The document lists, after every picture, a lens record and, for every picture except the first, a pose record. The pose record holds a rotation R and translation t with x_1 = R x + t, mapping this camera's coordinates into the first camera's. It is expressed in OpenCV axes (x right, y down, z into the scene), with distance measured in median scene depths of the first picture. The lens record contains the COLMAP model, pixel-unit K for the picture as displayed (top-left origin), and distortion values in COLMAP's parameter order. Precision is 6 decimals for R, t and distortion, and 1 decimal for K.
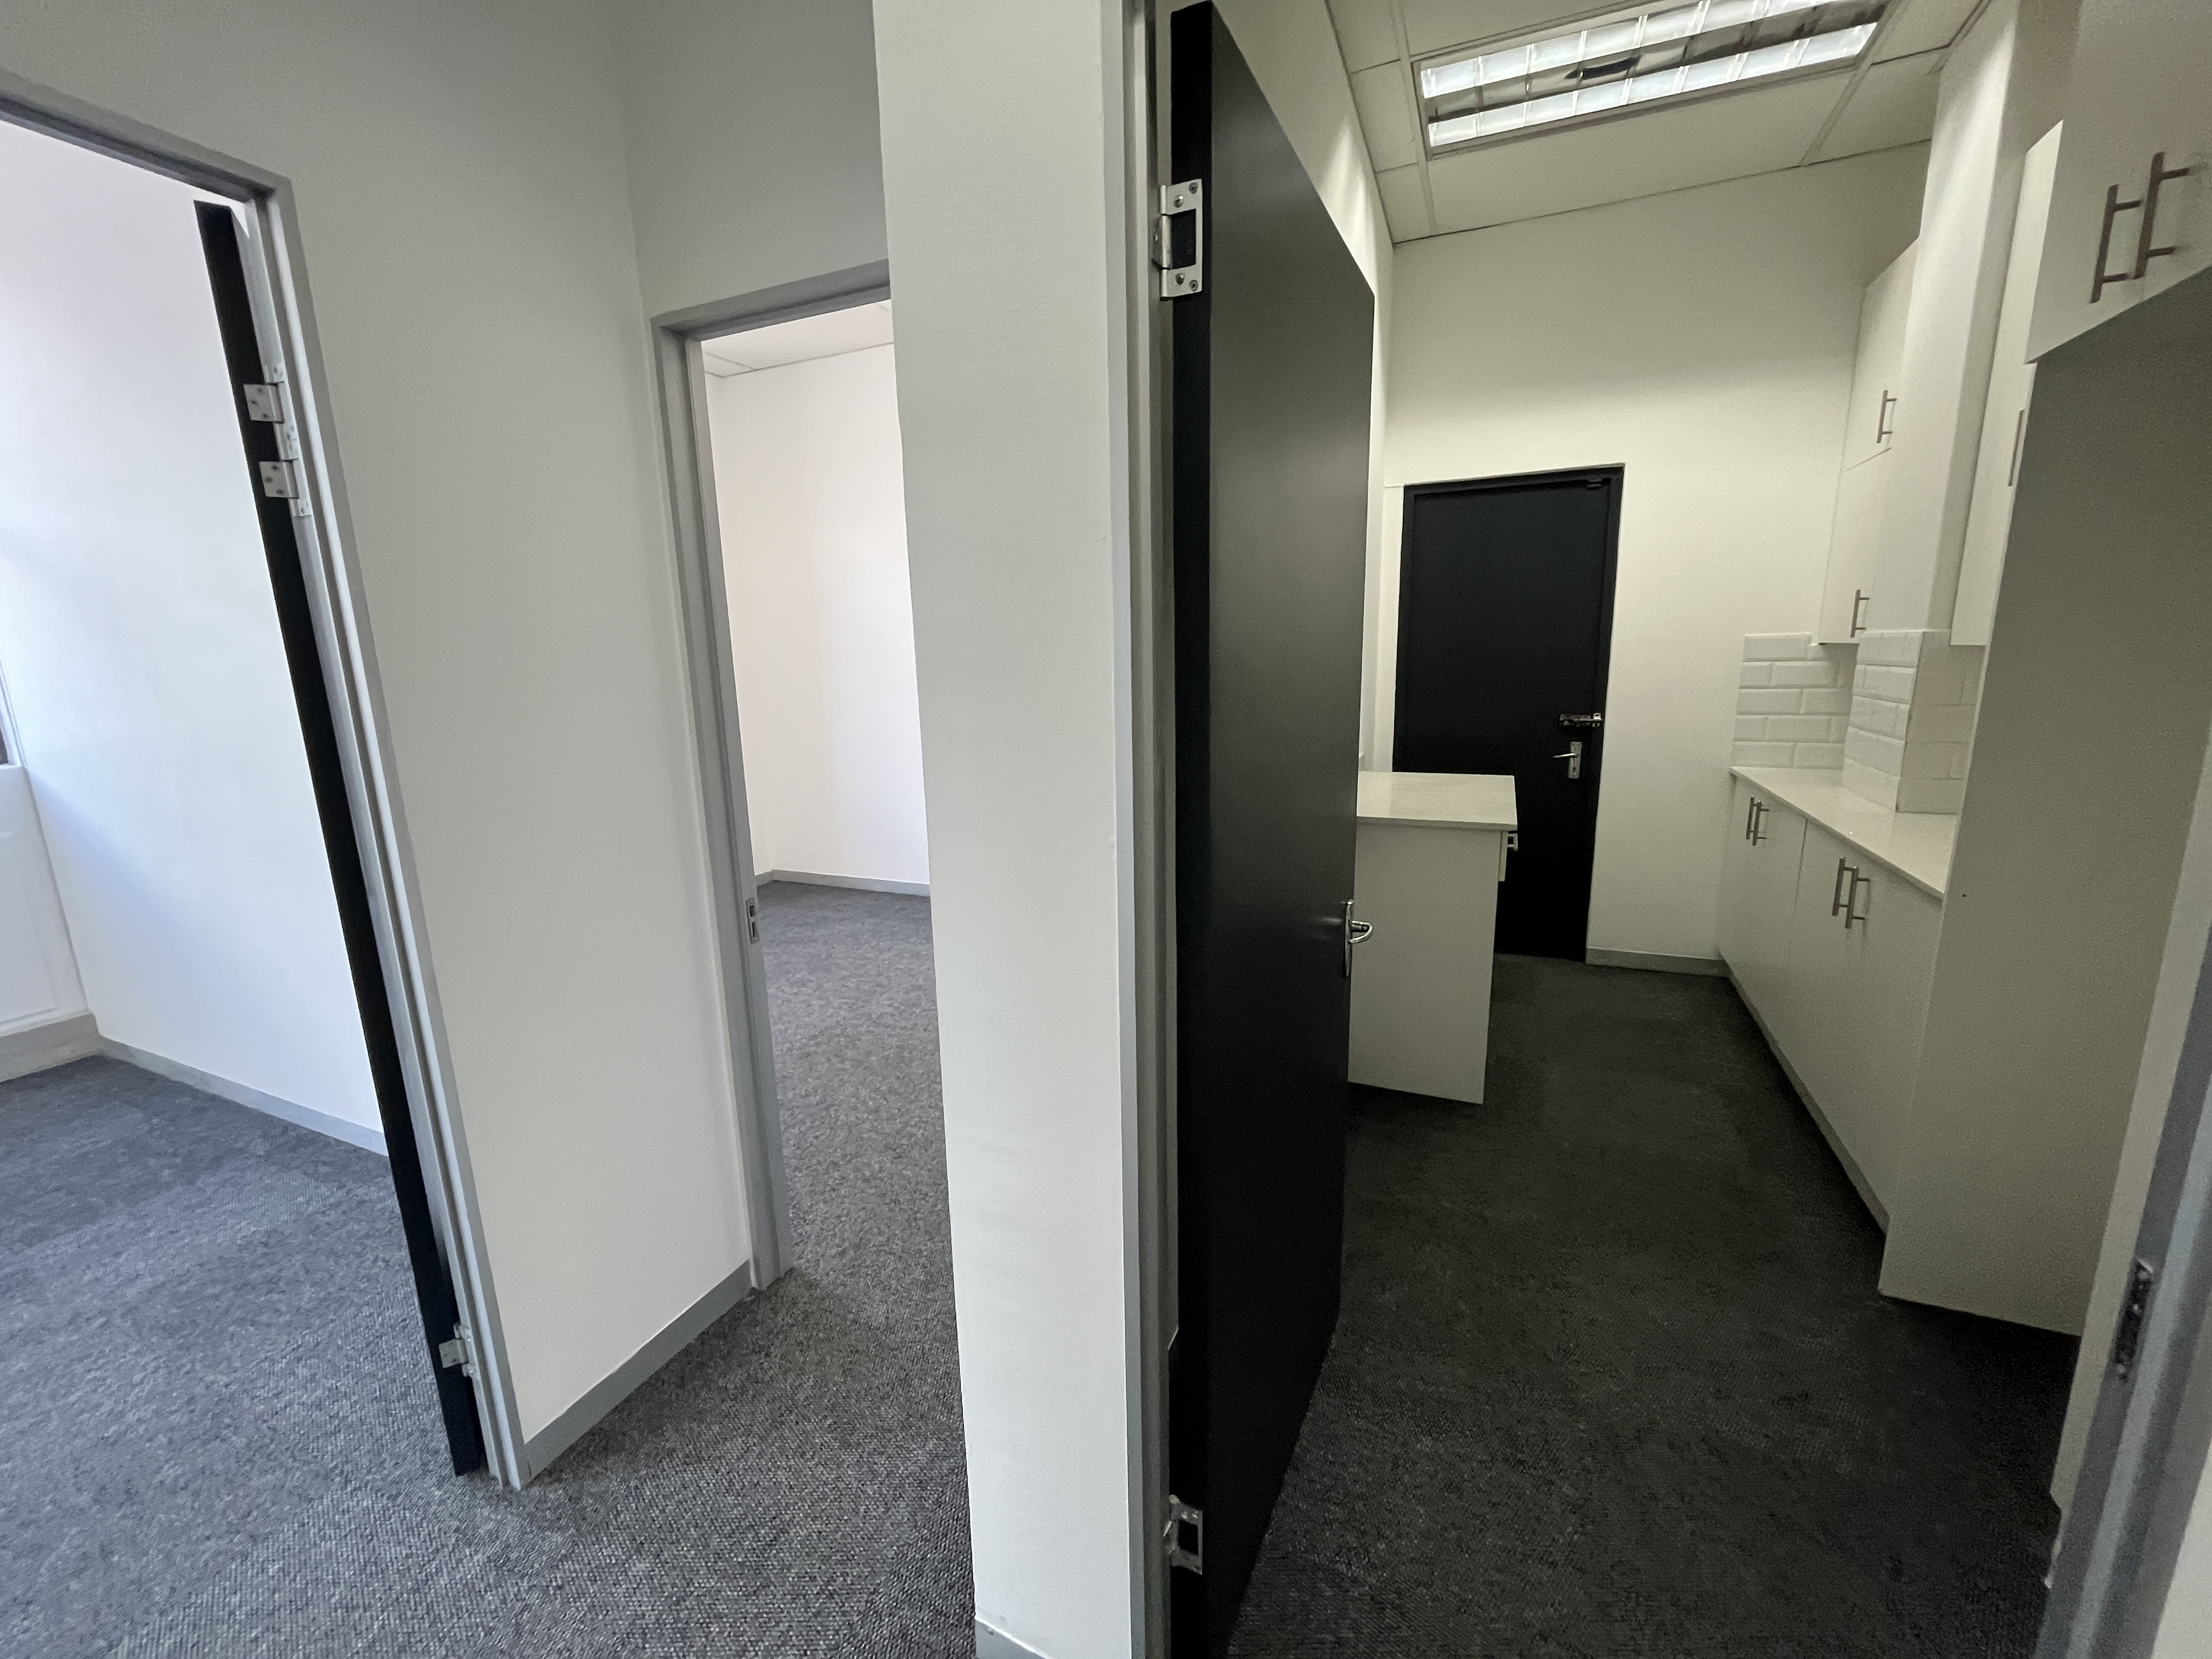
lens RADIAL K [[897.7, 0, 1104.0], [0, 897.7, 822.3], [0, 0, 1]] dist [-0.003574, 0.001593]
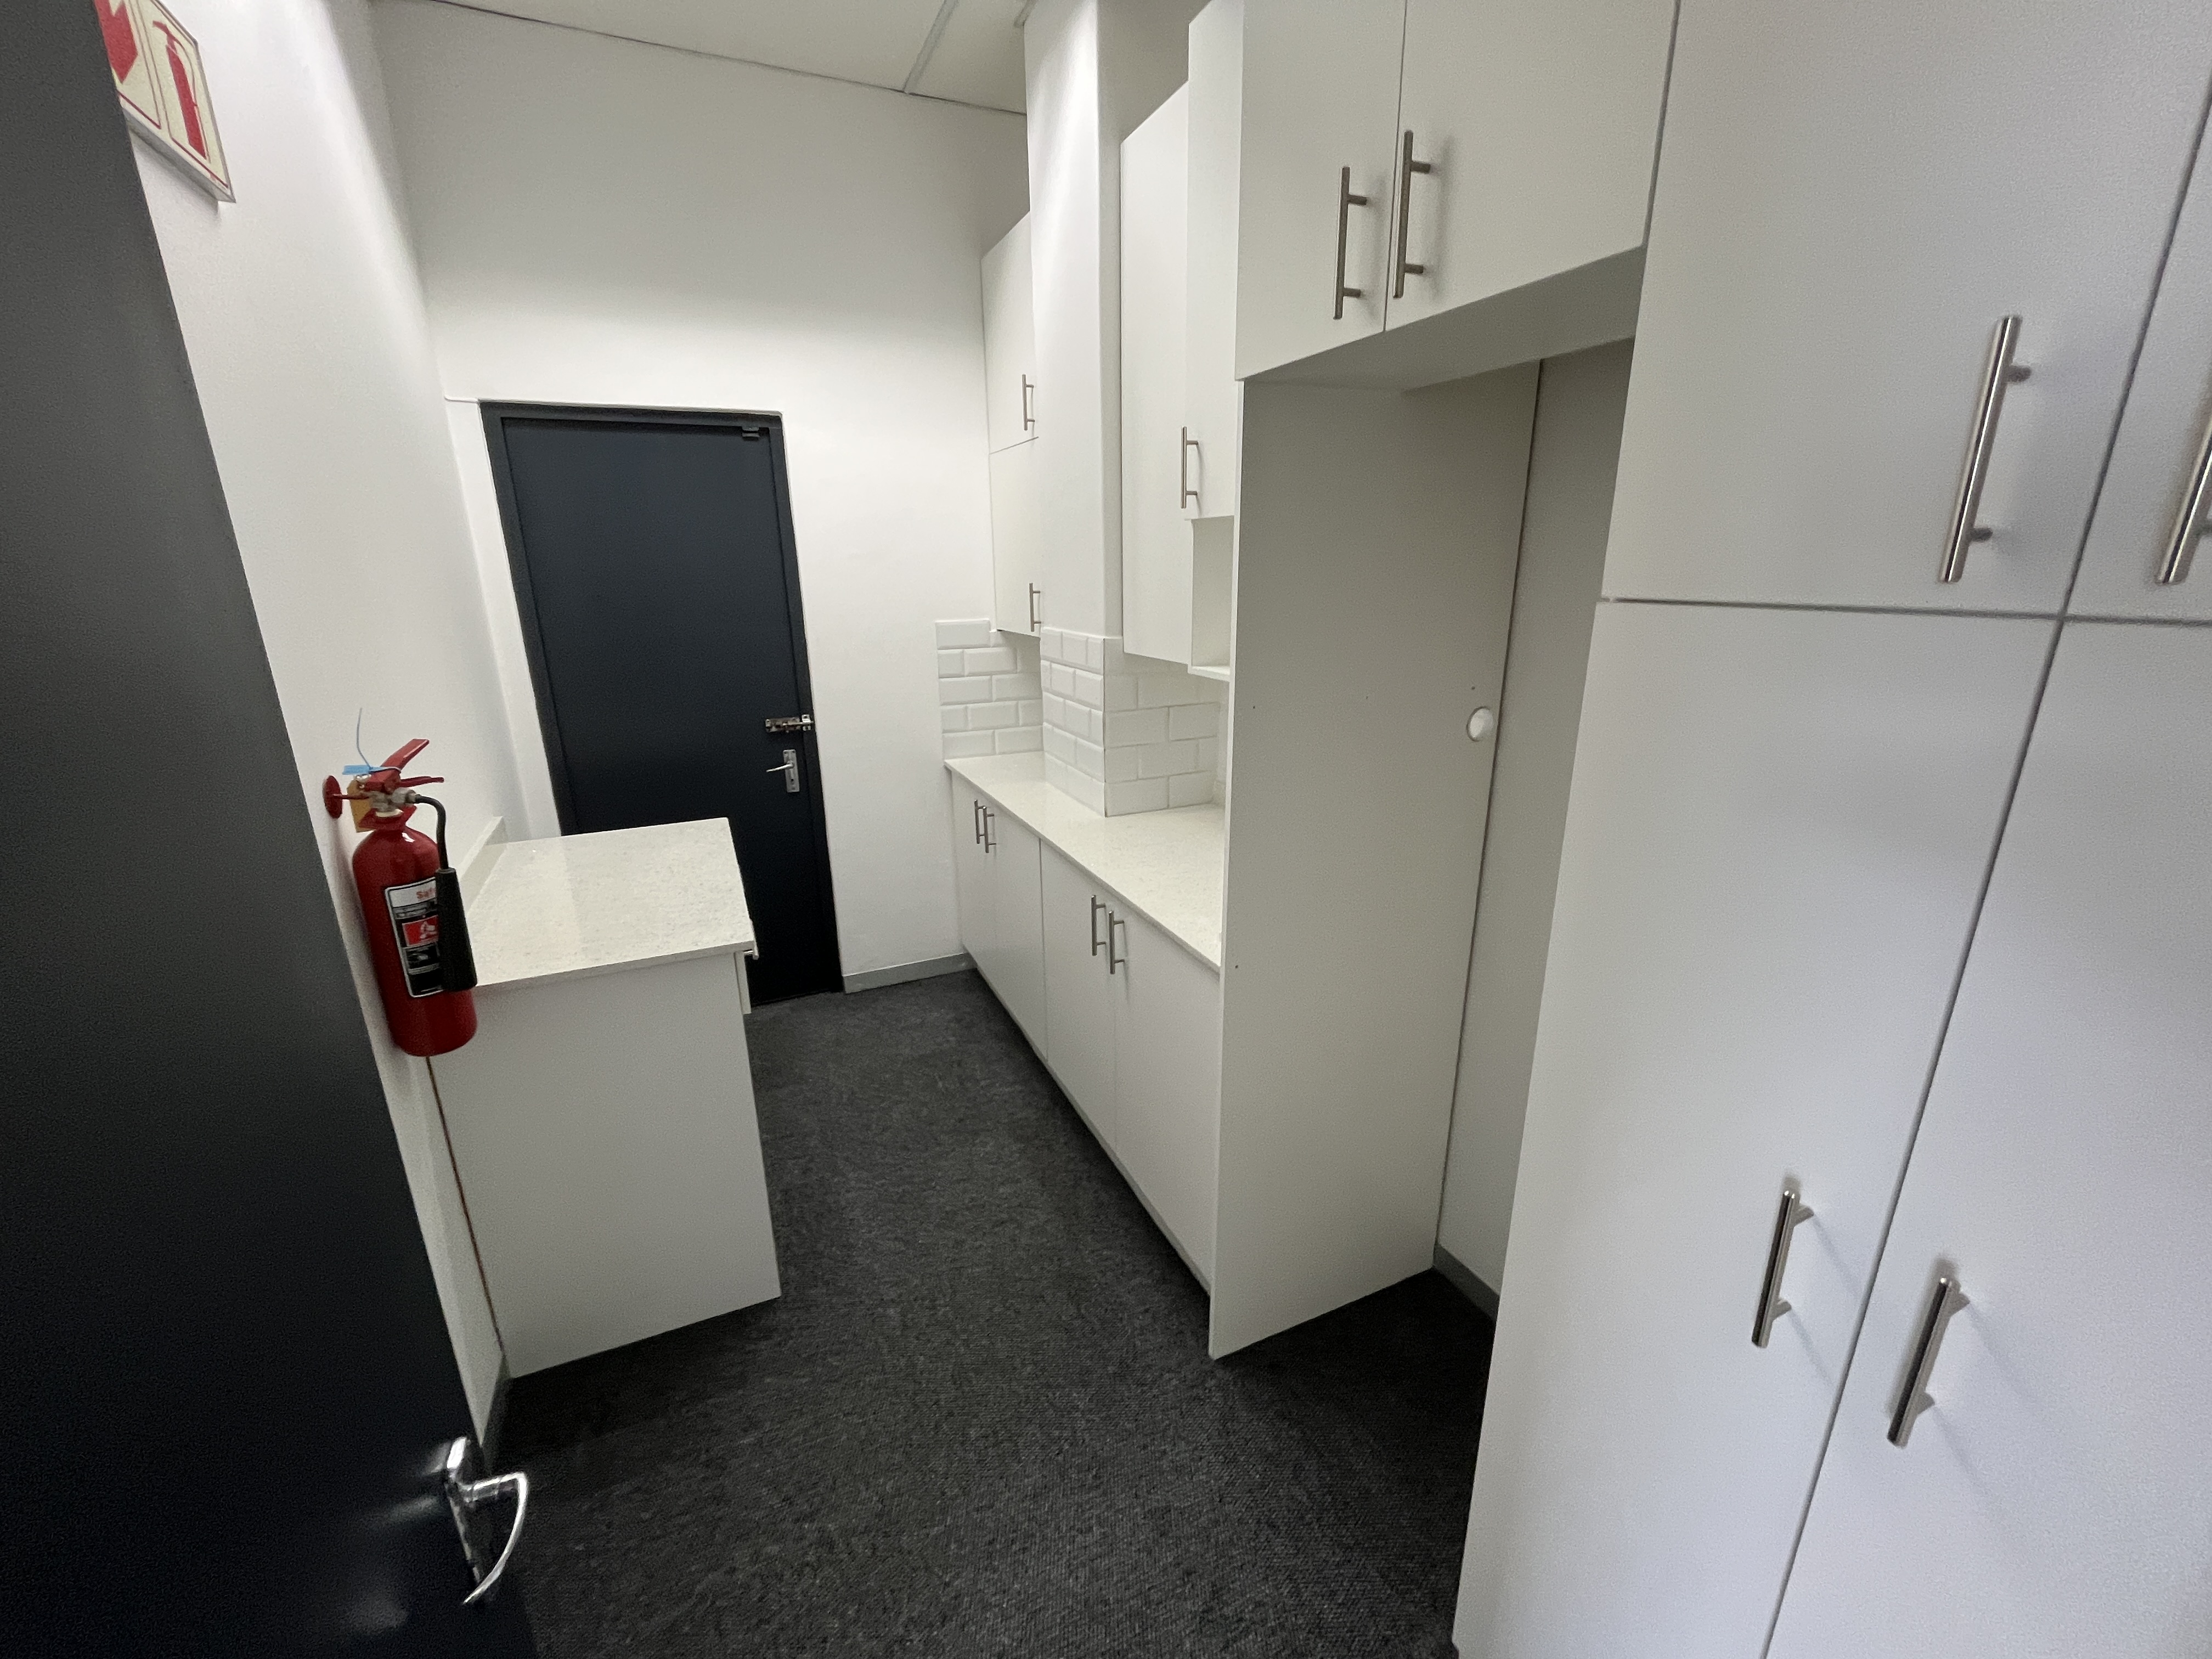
lens RADIAL K [[897.7, 0, 1103.0], [0, 897.7, 836.0], [0, 0, 1]] dist [-0.003574, 0.001593]
pose [[0.664991, -0.201833, 0.719062, 0.125410], [0.137224, 0.979420, 0.148007, -0.118835], [-0.734136, 0.000249, 0.679002, 0.264489]]
